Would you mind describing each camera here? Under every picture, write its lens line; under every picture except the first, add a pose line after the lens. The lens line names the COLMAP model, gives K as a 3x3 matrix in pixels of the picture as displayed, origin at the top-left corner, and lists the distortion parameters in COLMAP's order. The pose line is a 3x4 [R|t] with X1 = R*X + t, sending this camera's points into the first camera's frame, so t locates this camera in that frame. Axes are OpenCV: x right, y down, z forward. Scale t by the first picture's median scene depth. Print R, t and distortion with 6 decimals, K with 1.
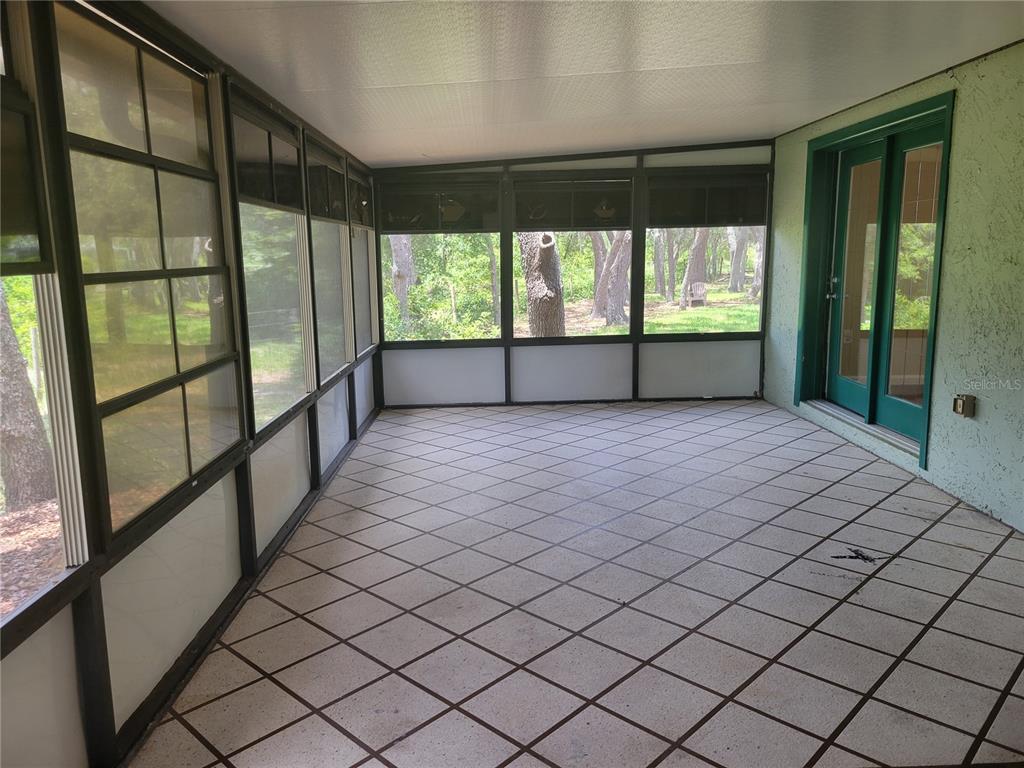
lens RADIAL K [[762.7, 0, 509.1], [0, 762.7, 374.3], [0, 0, 1]] dist [0.025275, -0.008675]
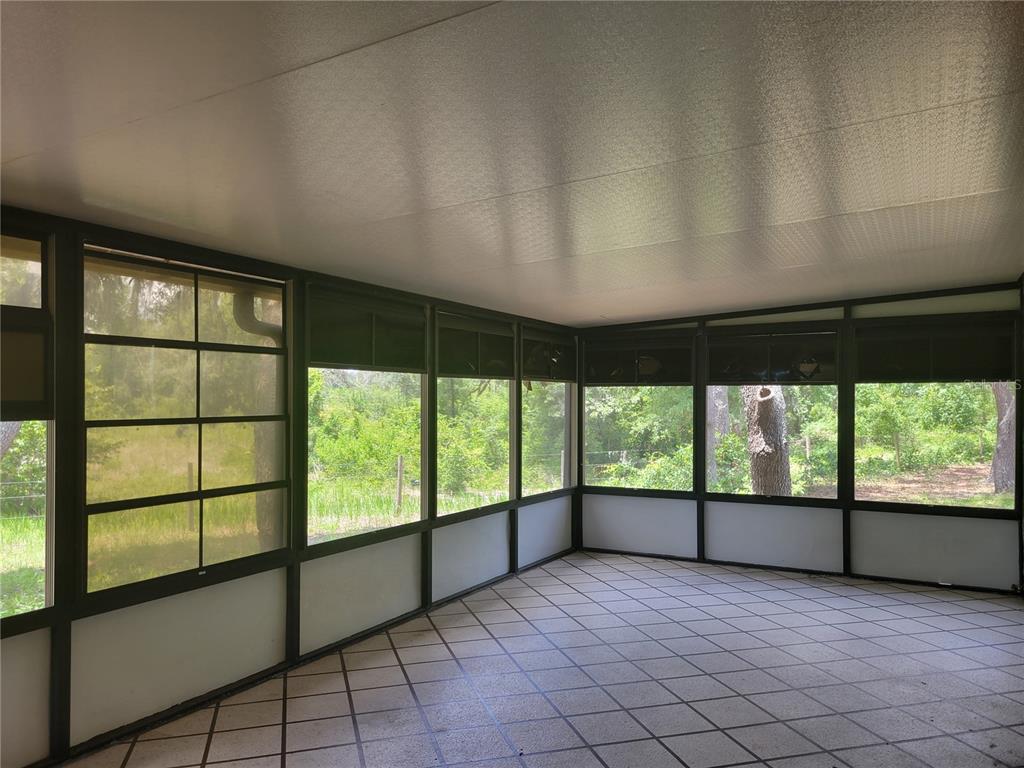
lens RADIAL K [[769.2, 0, 514.4], [0, 769.2, 385.2], [0, 0, 1]] dist [0.052572, -0.038966]
pose [[0.866761, 0.010628, -0.498611, 0.290005], [-0.095983, 0.984638, -0.145864, -0.014775], [0.489401, 0.174287, 0.854465, 0.011130]]
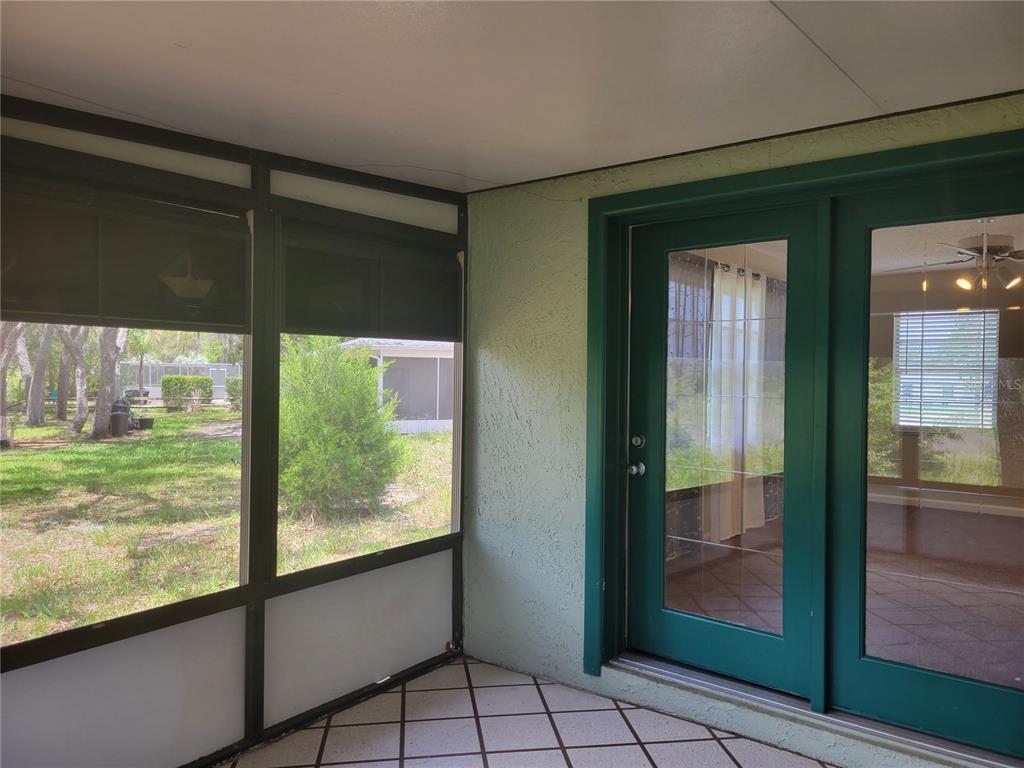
lens RADIAL K [[769.2, 0, 514.4], [0, 769.2, 385.2], [0, 0, 1]] dist [0.052572, -0.038966]
pose [[0.622921, 0.012405, 0.782186, -0.080690], [0.102276, 0.990001, -0.097151, -0.105026], [-0.775570, 0.140516, 0.615424, 0.632052]]
